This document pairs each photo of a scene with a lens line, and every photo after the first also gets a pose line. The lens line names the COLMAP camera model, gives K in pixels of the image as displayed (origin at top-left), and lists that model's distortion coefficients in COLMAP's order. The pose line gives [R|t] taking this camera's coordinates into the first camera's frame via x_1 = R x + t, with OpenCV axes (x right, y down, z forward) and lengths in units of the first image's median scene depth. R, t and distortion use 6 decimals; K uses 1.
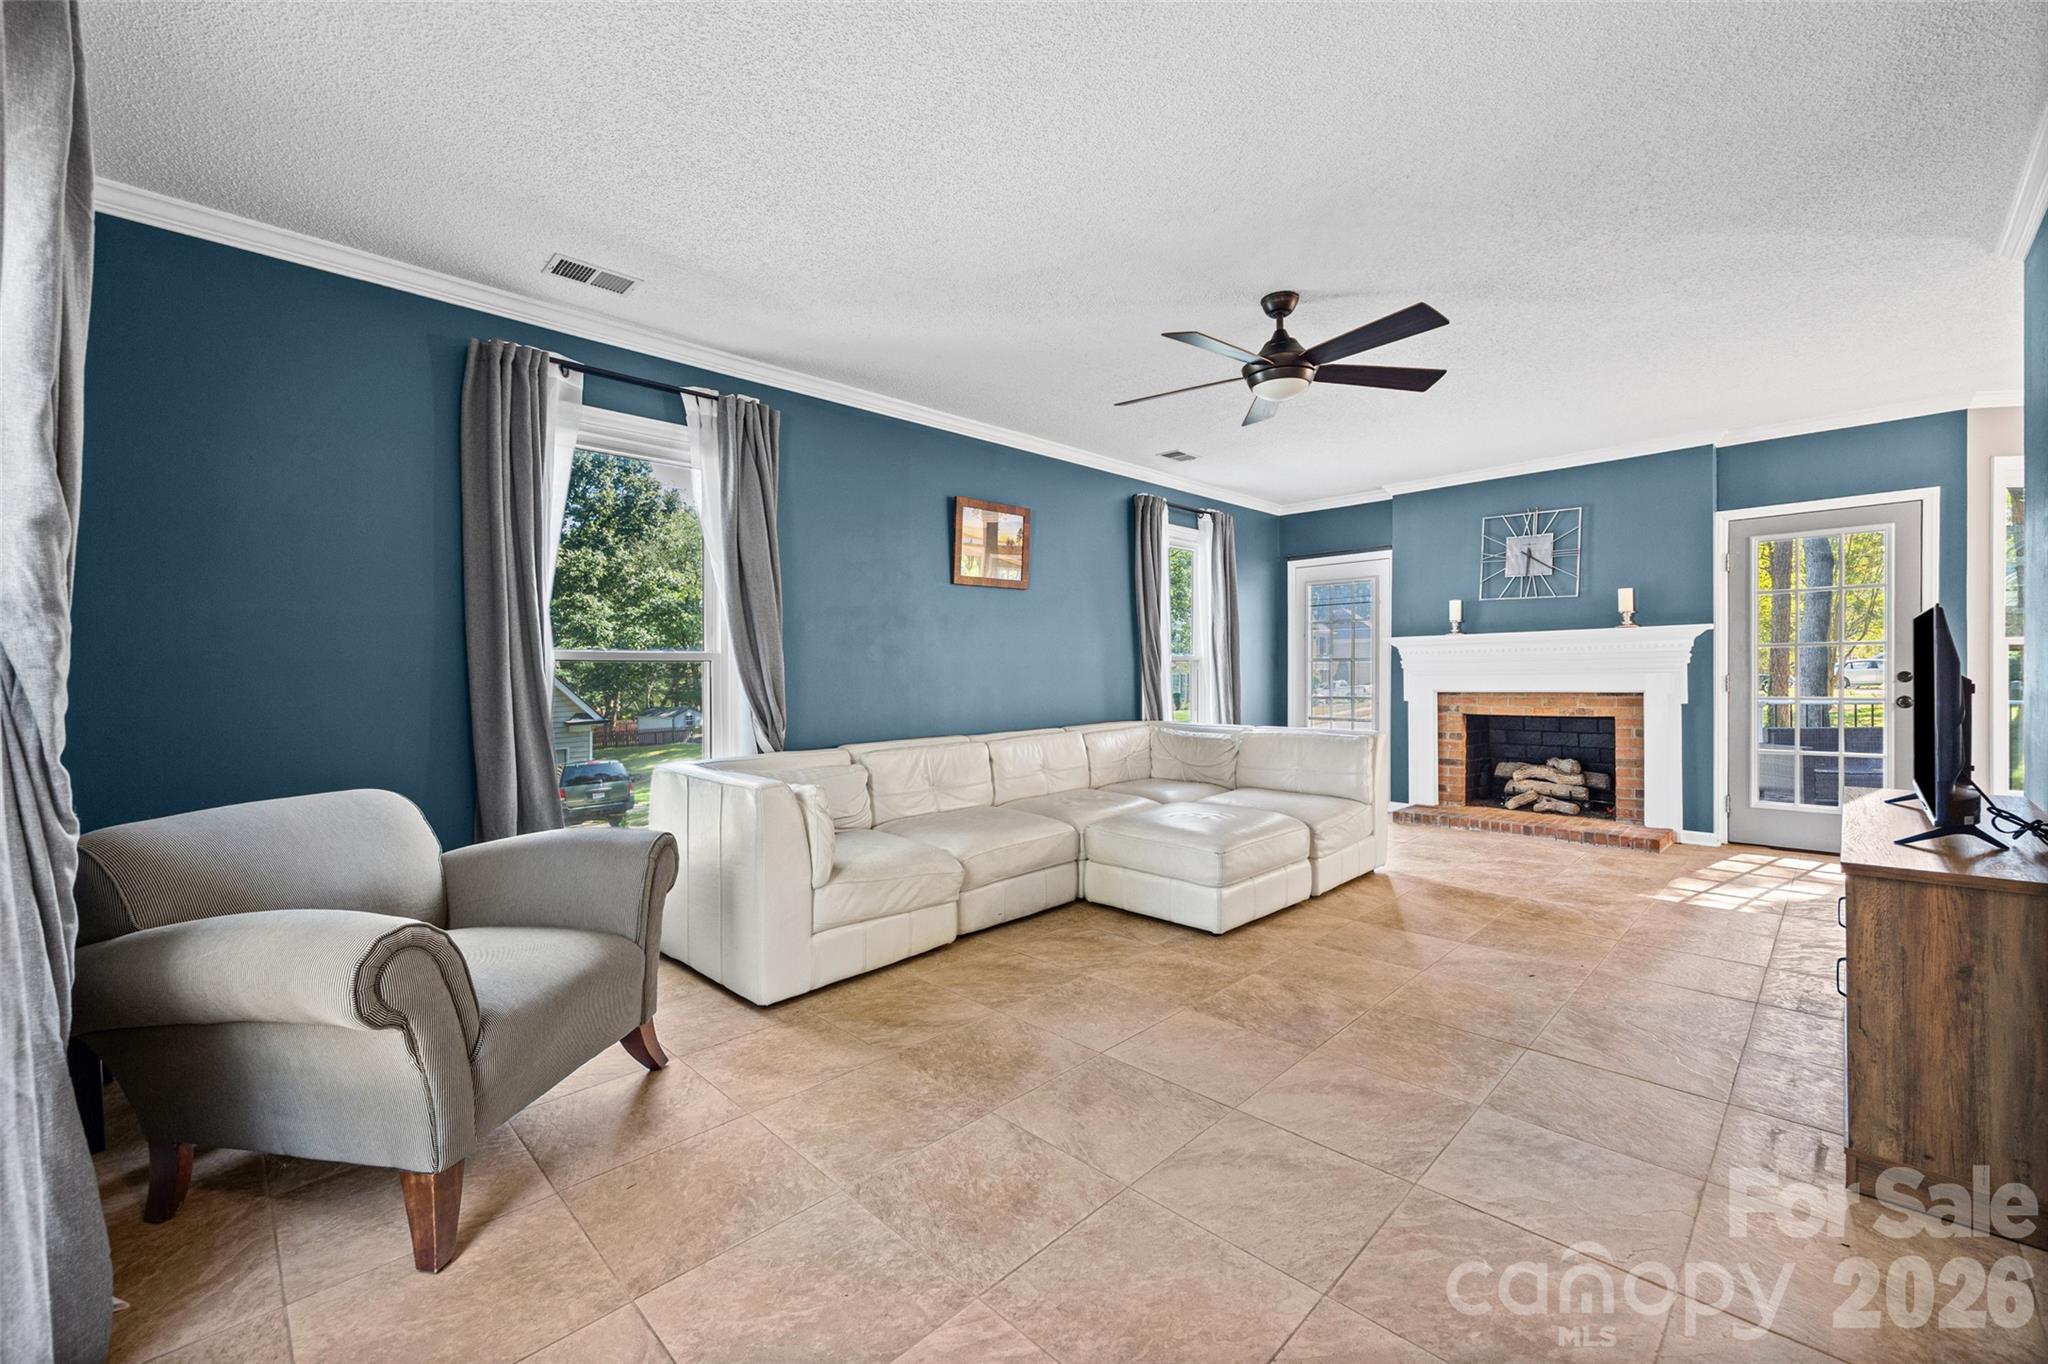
lens RADIAL K [[818.6, 0, 1008.9], [0, 818.6, 677.6], [0, 0, 1]] dist [0.005512, 0.001045]
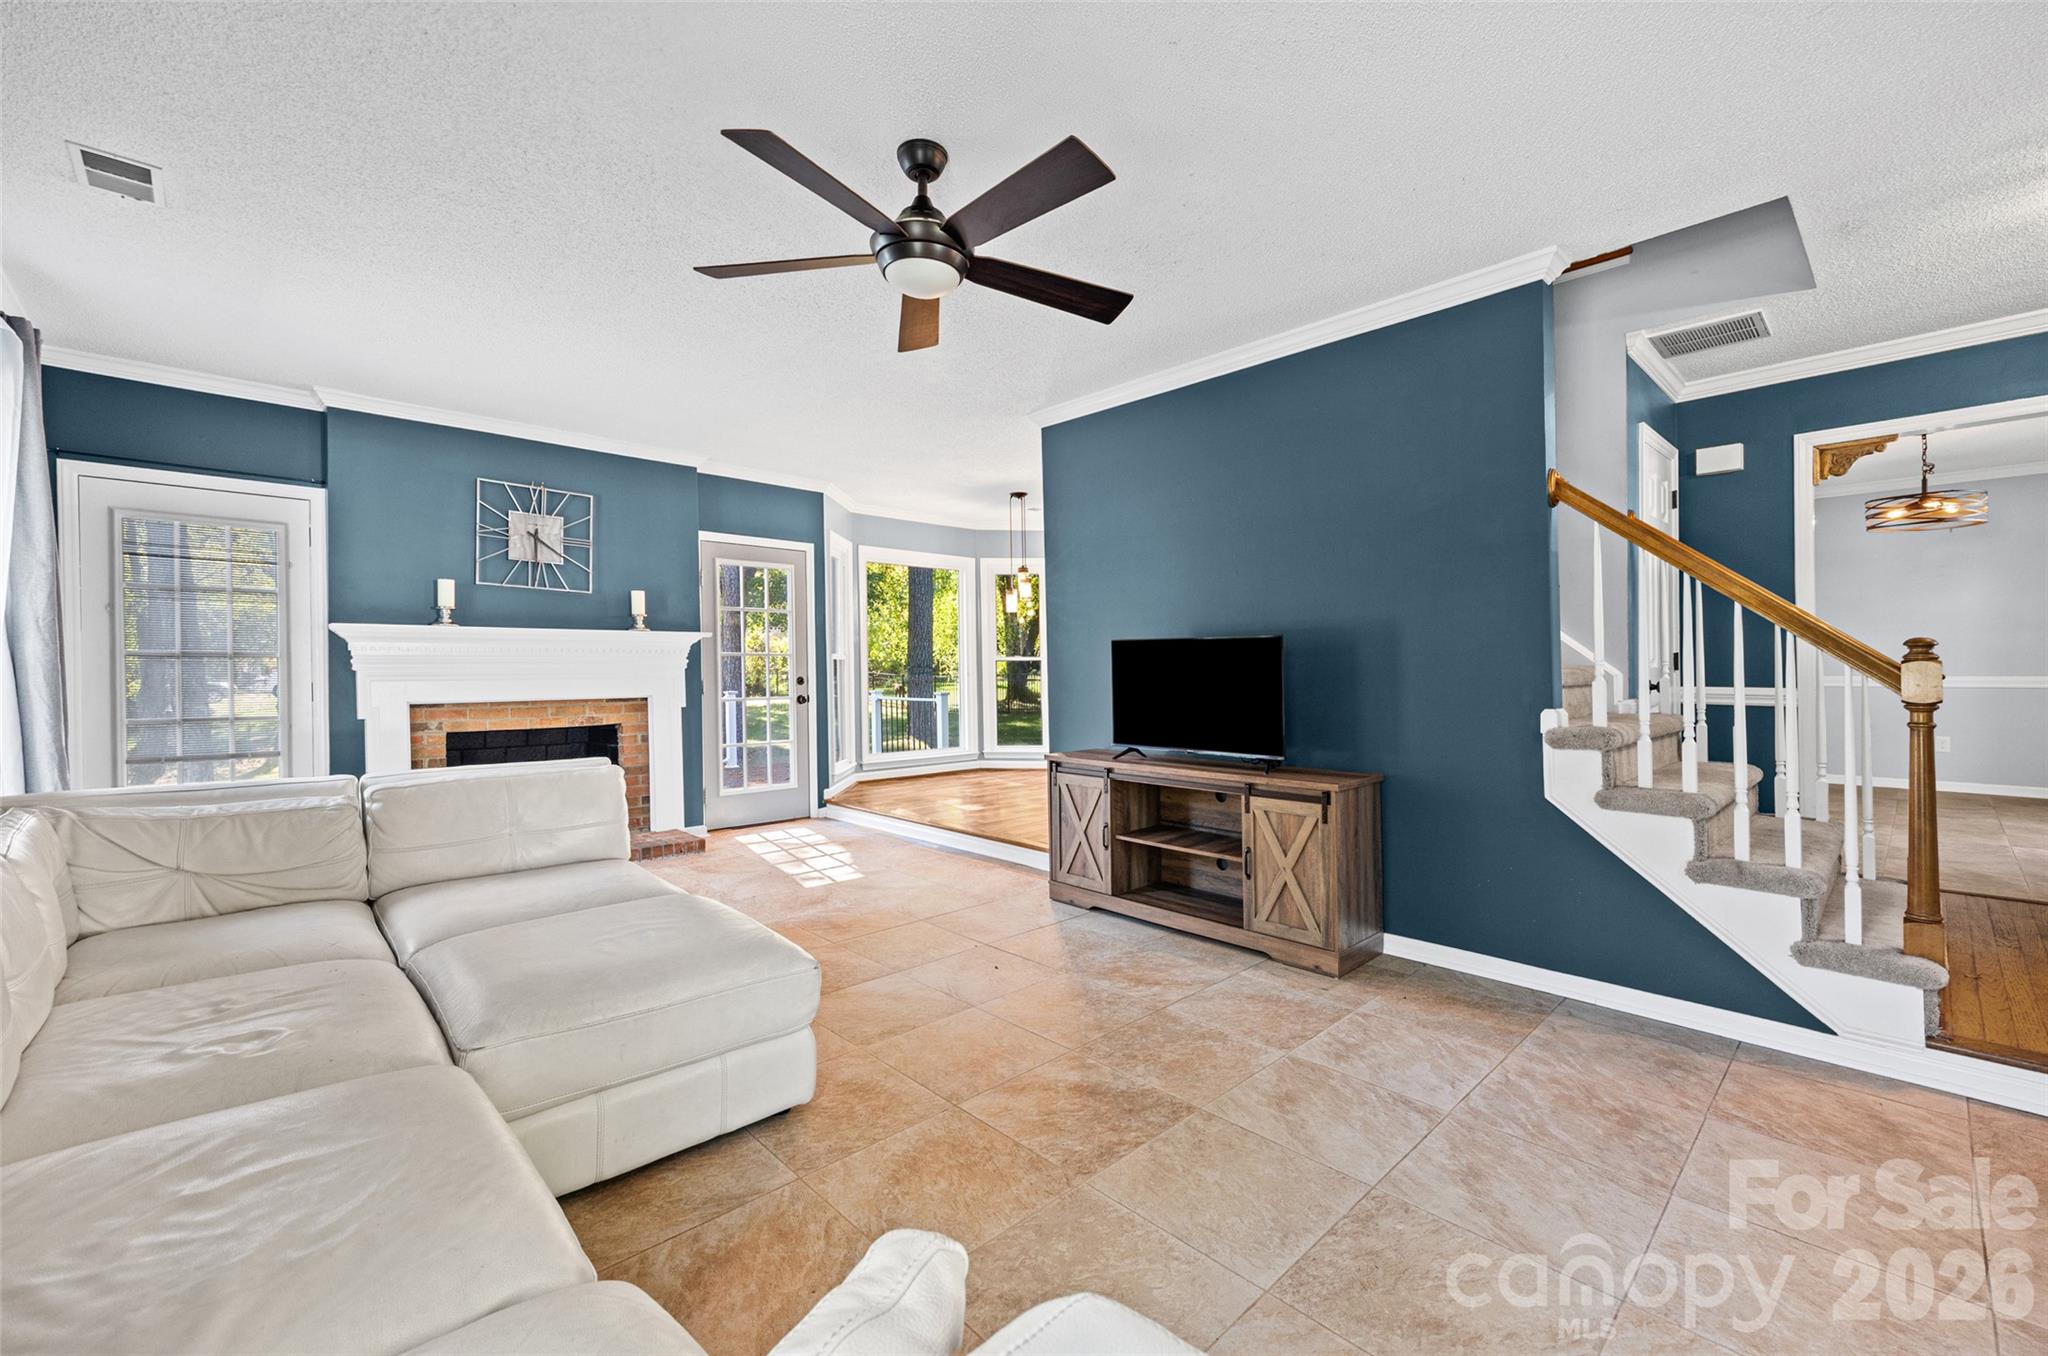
lens RADIAL K [[818.6, 0, 1068.9], [0, 818.6, 662.4], [0, 0, 1]] dist [0.005512, 0.001045]
pose [[0.010398, 0.023085, 0.999679, -0.243143], [0.007169, 0.999706, -0.023161, 0.002812], [-0.999920, 0.007408, 0.010230, 0.545379]]
